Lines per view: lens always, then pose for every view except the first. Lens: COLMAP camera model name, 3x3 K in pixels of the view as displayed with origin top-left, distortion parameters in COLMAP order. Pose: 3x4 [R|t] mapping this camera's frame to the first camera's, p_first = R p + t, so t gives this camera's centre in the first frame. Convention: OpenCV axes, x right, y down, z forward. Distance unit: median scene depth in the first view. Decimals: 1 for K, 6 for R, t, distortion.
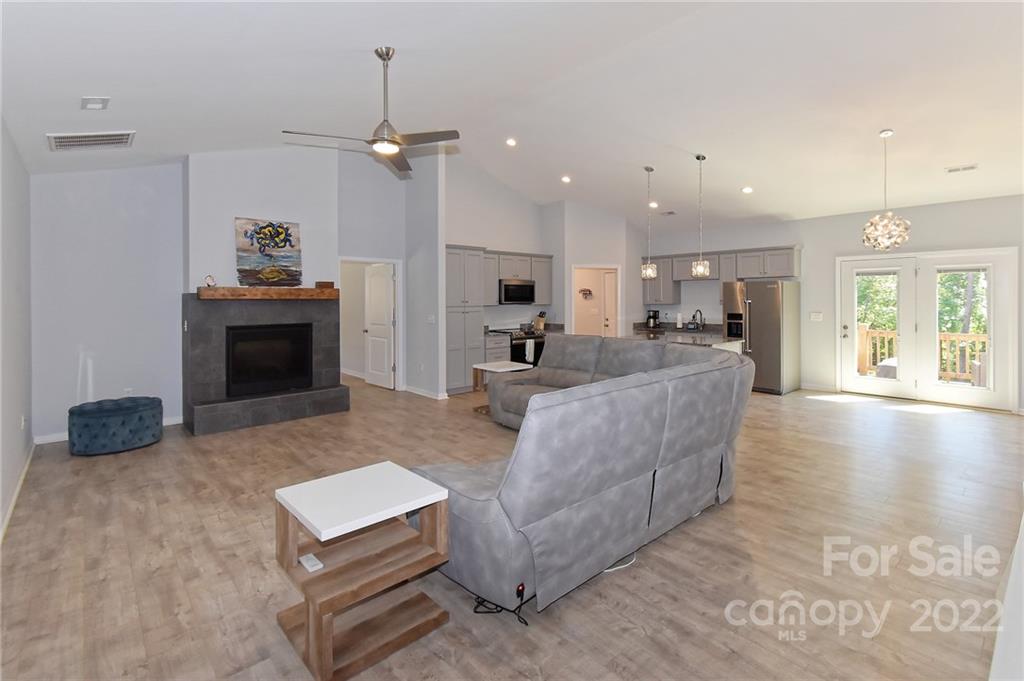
lens RADIAL K [[499.1, 0, 533.5], [0, 499.1, 300.9], [0, 0, 1]] dist [-0.005137, -0.001099]
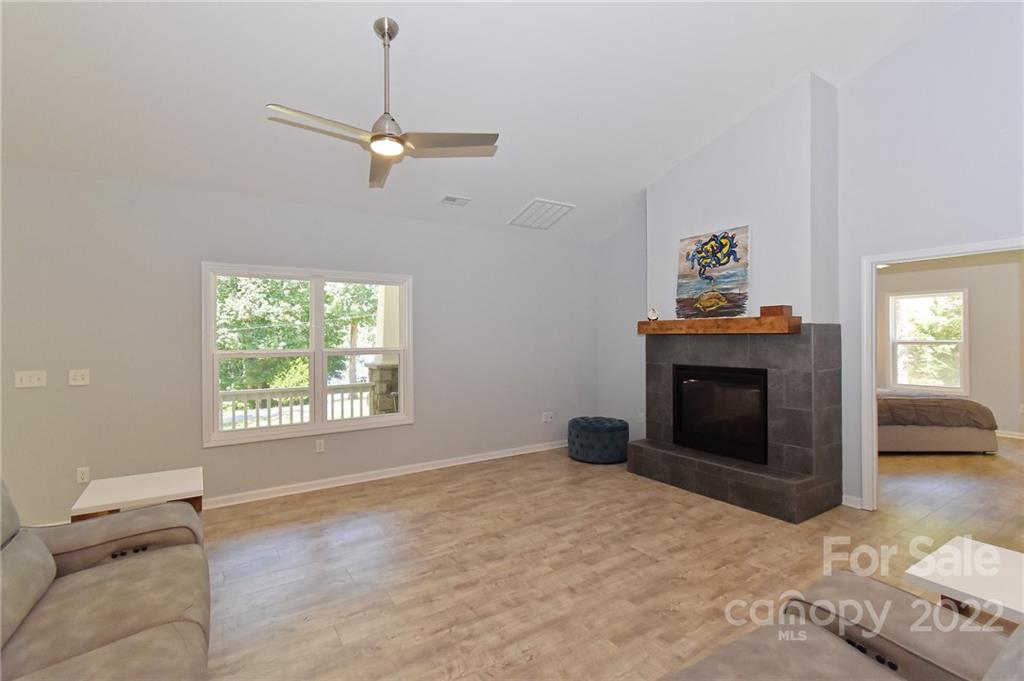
lens RADIAL K [[472.8, 0, 517.5], [0, 472.8, 336.6], [0, 0, 1]] dist [0.001644, 0.000207]
pose [[-0.203161, 0.004815, -0.979133, 0.260806], [0.003133, 0.999986, 0.004267, -0.003110], [0.979140, -0.002201, -0.203174, 0.867295]]
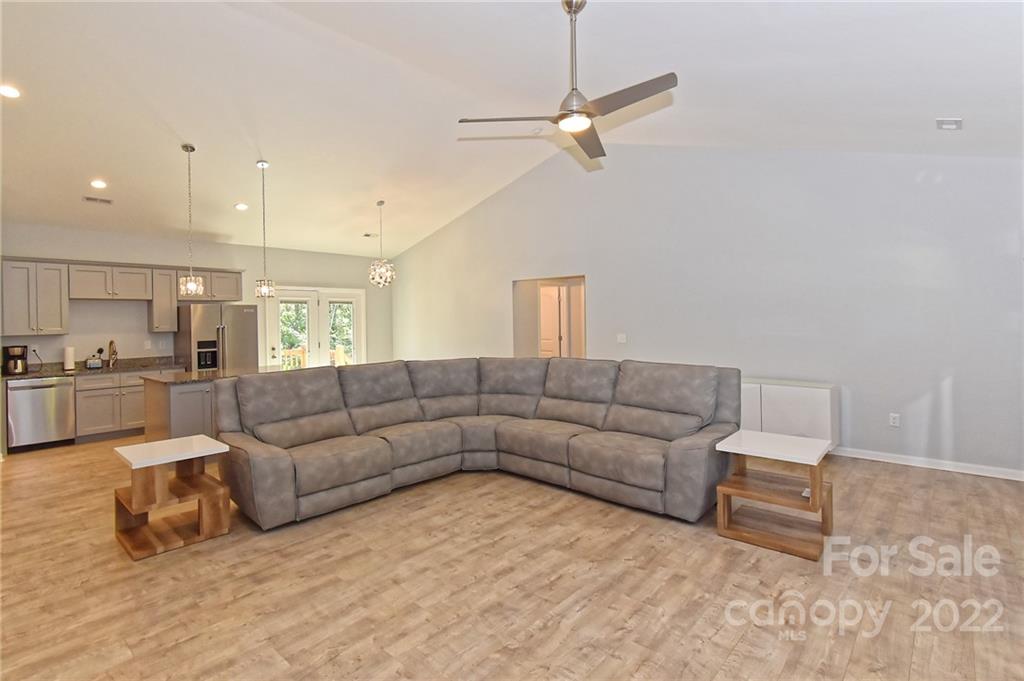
lens RADIAL K [[472.8, 0, 517.5], [0, 472.8, 336.6], [0, 0, 1]] dist [0.001644, 0.000207]
pose [[-0.089643, -0.032933, 0.995429, -0.658470], [0.016488, 0.999267, 0.034545, -0.002998], [-0.995837, 0.019510, -0.089035, 0.744693]]
